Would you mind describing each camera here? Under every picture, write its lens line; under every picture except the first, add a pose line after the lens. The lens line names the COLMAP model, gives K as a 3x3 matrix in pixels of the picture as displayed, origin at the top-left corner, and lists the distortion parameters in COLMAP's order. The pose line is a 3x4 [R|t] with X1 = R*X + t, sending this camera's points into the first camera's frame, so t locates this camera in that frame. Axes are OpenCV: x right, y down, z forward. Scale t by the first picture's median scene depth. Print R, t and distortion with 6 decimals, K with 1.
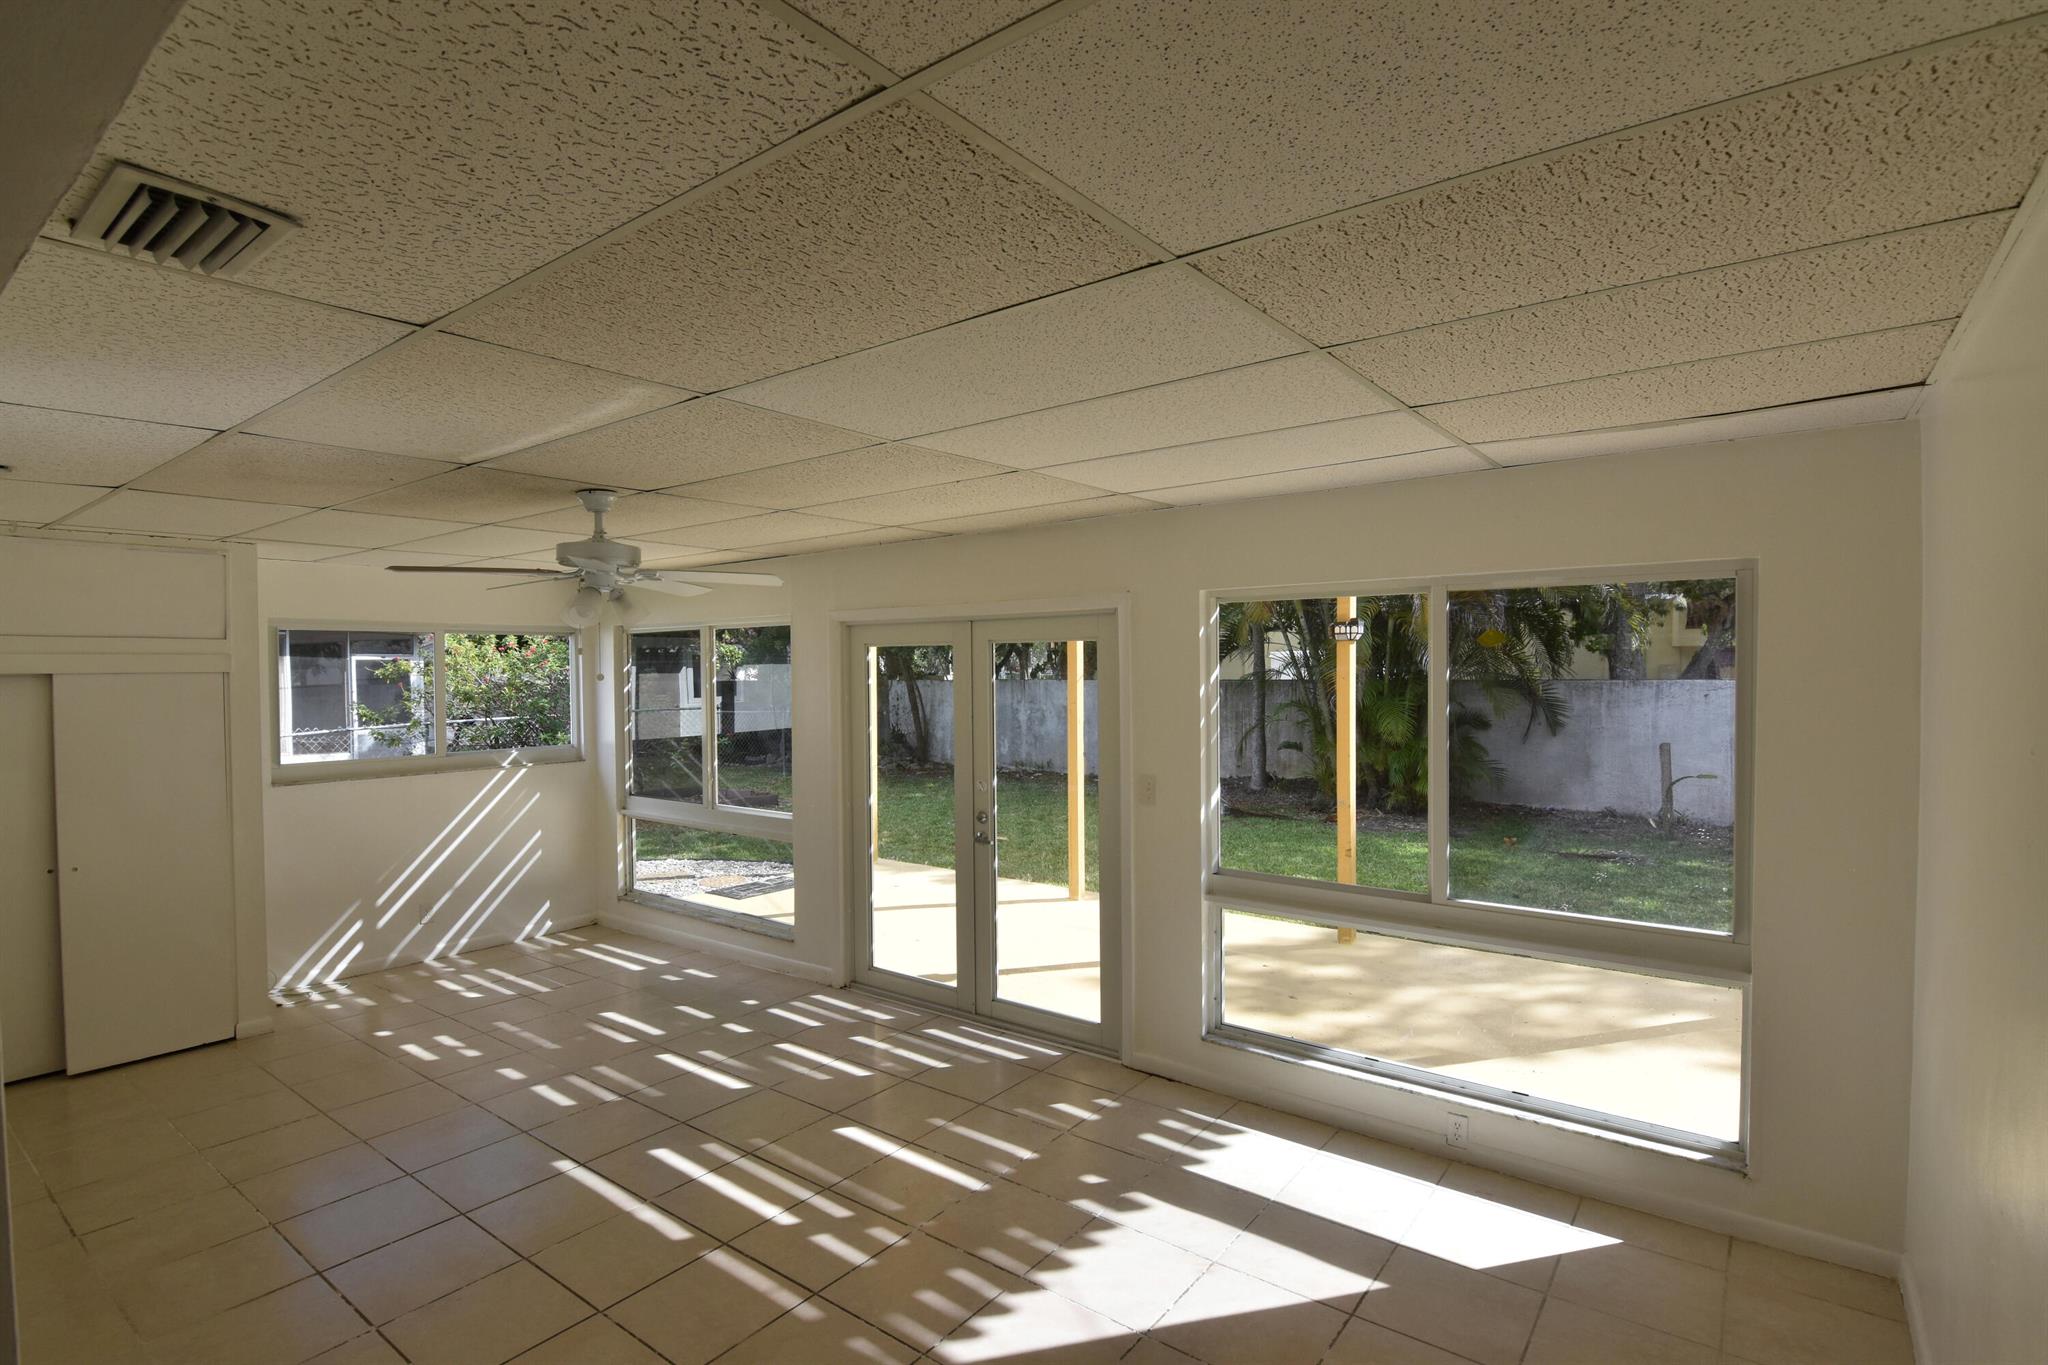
lens RADIAL K [[1000.2, 0, 1014.4], [0, 1000.2, 674.1], [0, 0, 1]] dist [-0.002748, -0.010907]
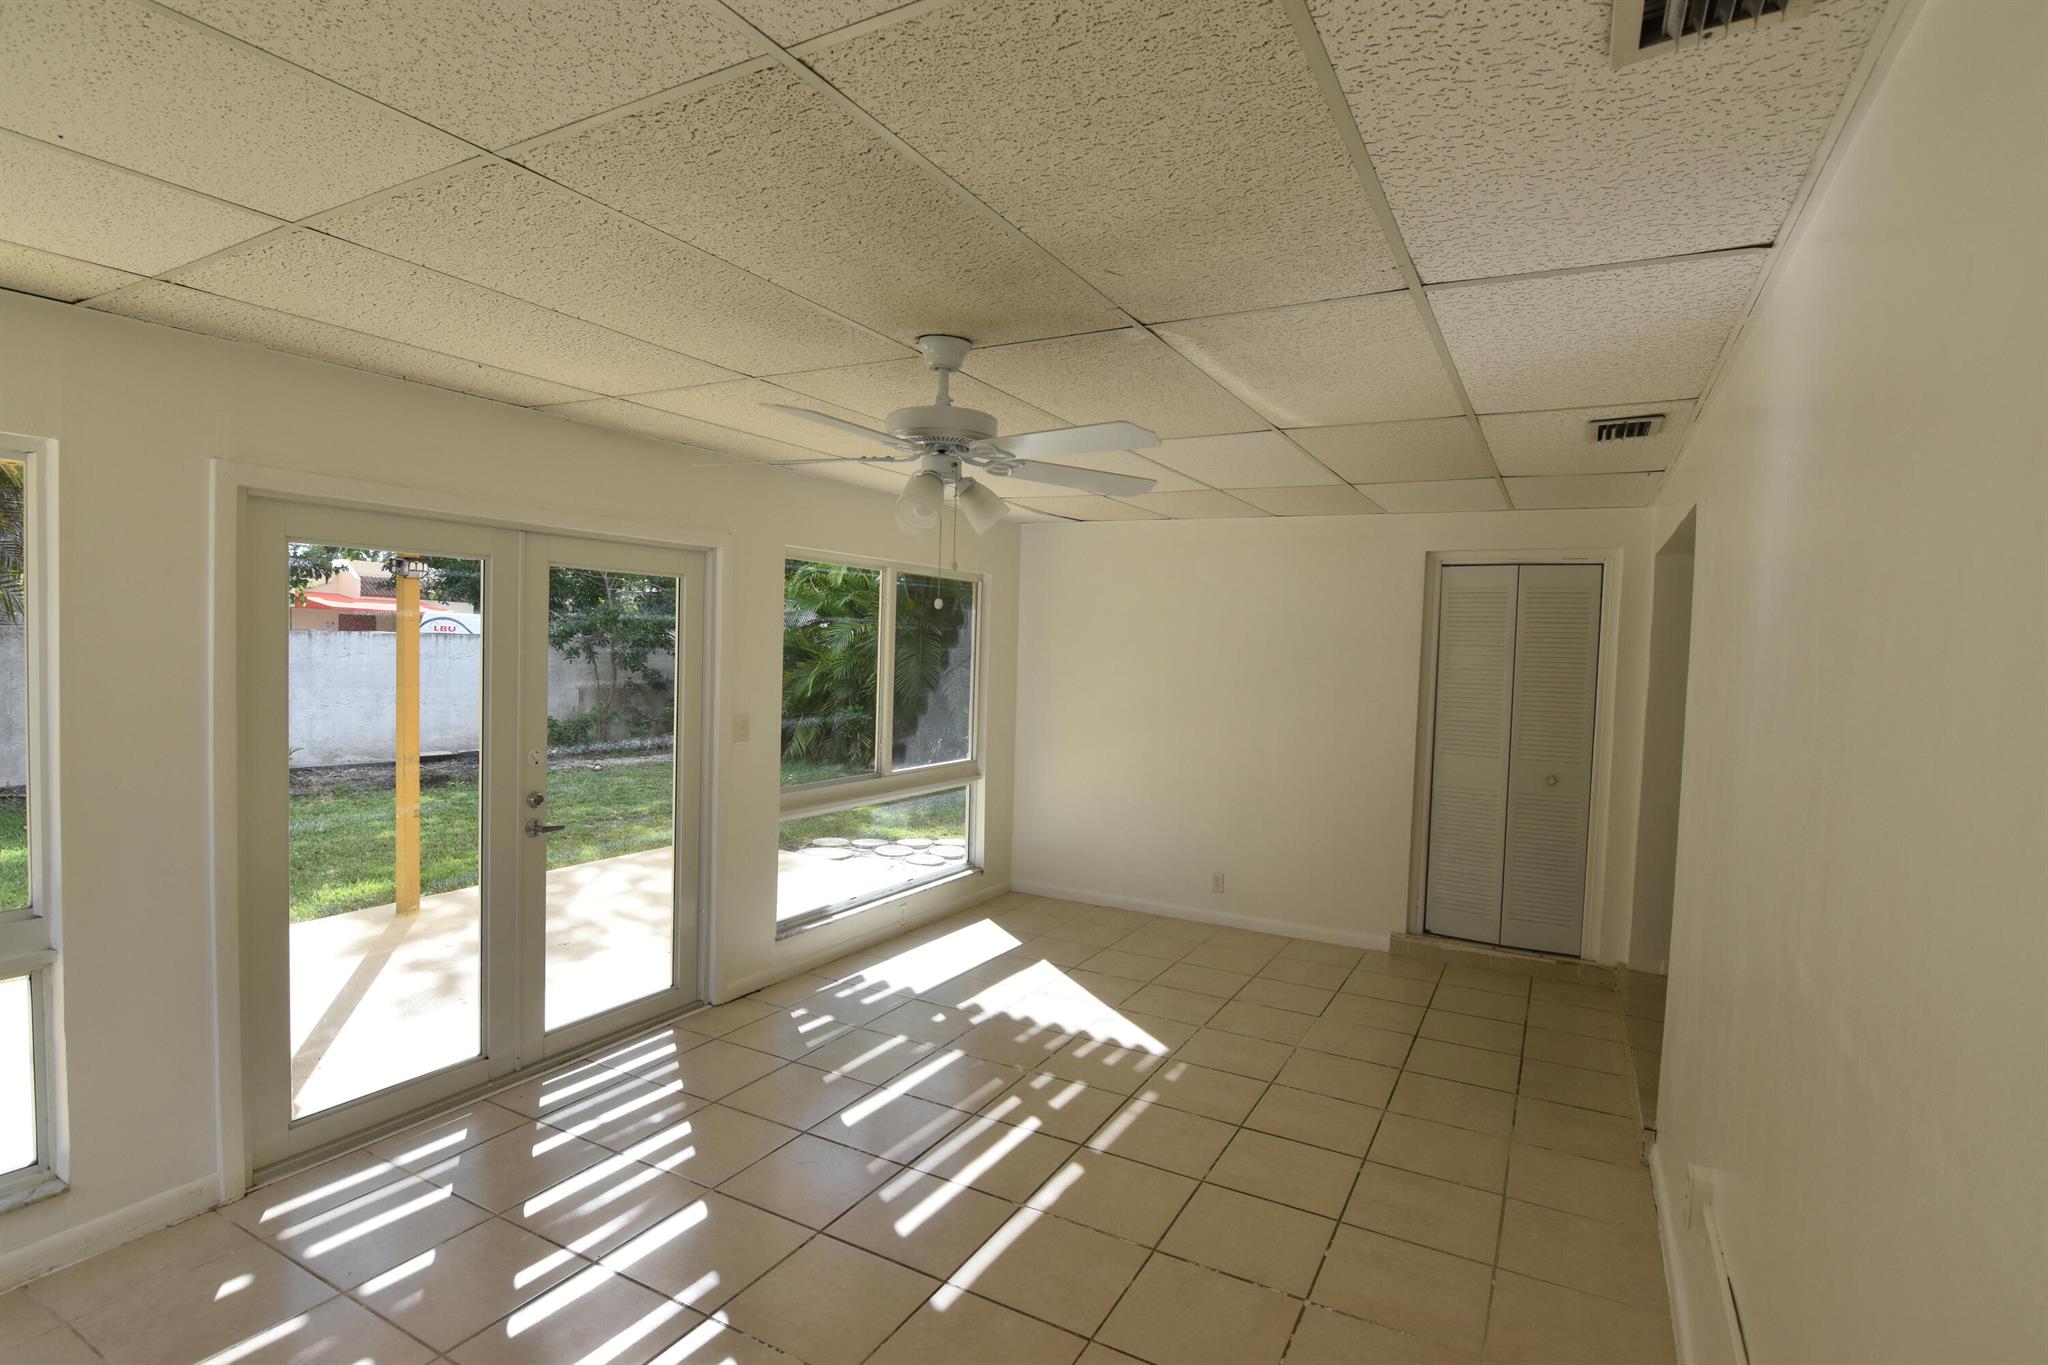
lens RADIAL K [[1000.2, 0, 1018.7], [0, 1000.2, 686.4], [0, 0, 1]] dist [-0.002748, -0.010907]
pose [[-0.151474, -0.037383, 0.987754, -0.811174], [-0.022059, 0.999164, 0.034432, 0.025882], [-0.988215, -0.016573, -0.152172, 0.757271]]
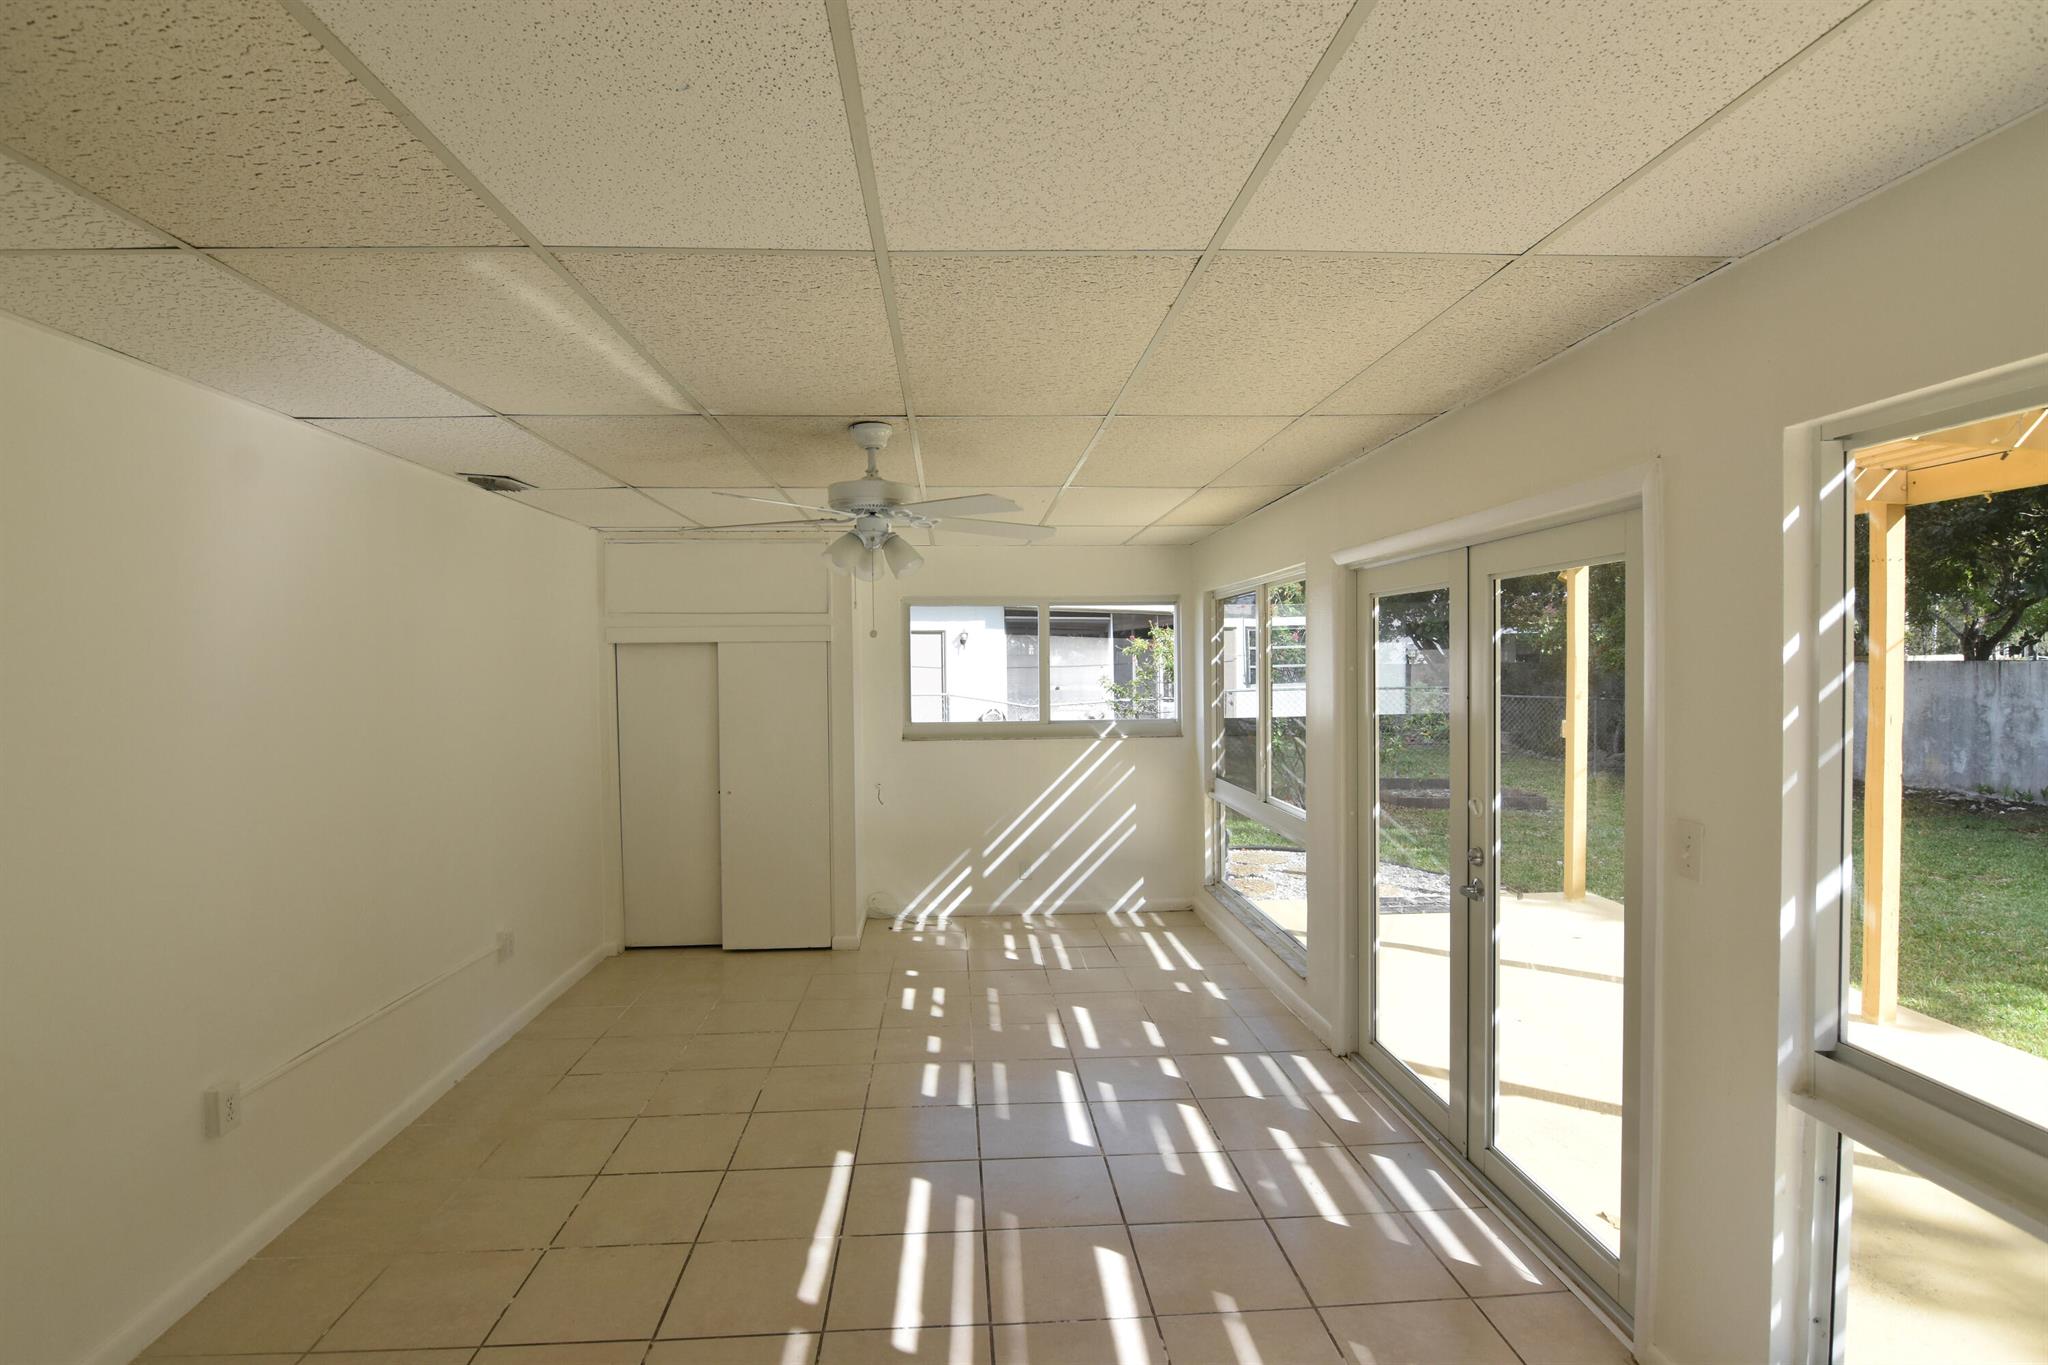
lens RADIAL K [[1000.2, 0, 1015.7], [0, 1000.2, 681.5], [0, 0, 1]] dist [-0.002748, -0.010907]
pose [[0.658897, 0.018223, -0.752012, 0.248336], [-0.000907, 0.999725, 0.023431, 0.017678], [0.752232, -0.014756, 0.658733, 0.364627]]
